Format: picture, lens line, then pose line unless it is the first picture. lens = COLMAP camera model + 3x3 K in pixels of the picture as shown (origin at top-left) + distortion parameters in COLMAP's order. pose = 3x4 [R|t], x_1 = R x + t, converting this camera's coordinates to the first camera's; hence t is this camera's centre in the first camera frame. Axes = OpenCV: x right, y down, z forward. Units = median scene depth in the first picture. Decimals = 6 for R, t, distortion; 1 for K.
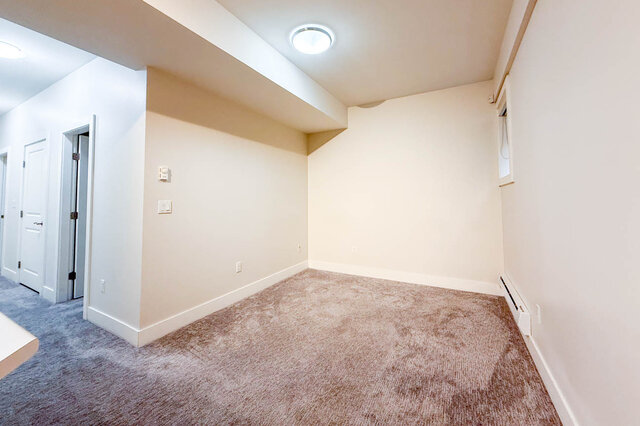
lens RADIAL K [[259.2, 0, 313.7], [0, 259.2, 184.5], [0, 0, 1]] dist [0.001618, -0.000718]
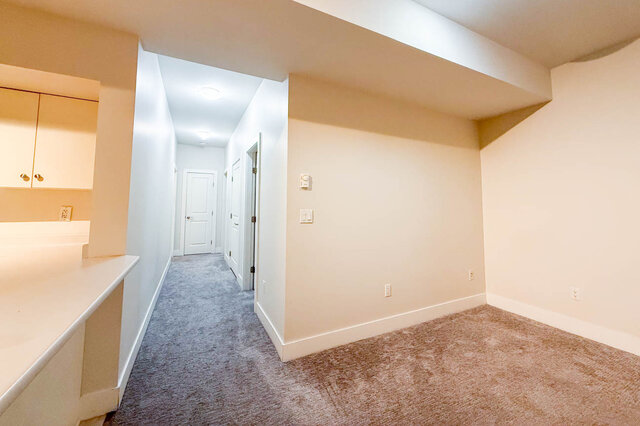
lens RADIAL K [[259.2, 0, 315.3], [0, 259.2, 185.2], [0, 0, 1]] dist [0.001618, -0.000718]
pose [[0.832007, -0.031243, -0.553885, -0.012632], [0.020278, 0.999458, -0.025916, -0.003489], [0.554395, 0.010330, 0.832190, 0.196521]]
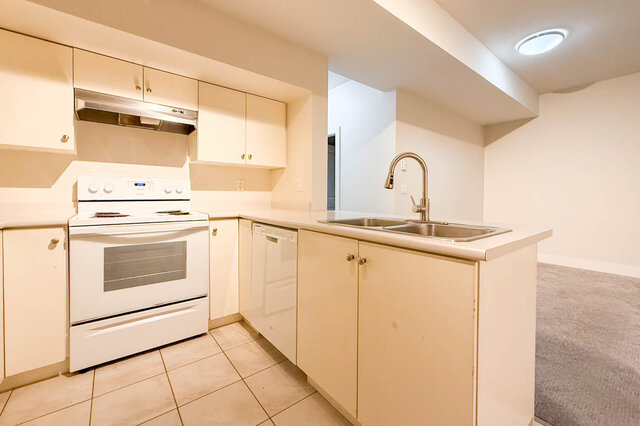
lens RADIAL K [[259.2, 0, 310.7], [0, 259.2, 200.0], [0, 0, 1]] dist [0.001618, -0.000718]
pose [[0.921534, 0.021416, -0.387708, -0.408542], [0.007550, 0.997301, 0.073034, 0.029962], [0.388225, -0.070231, 0.918885, -0.394940]]
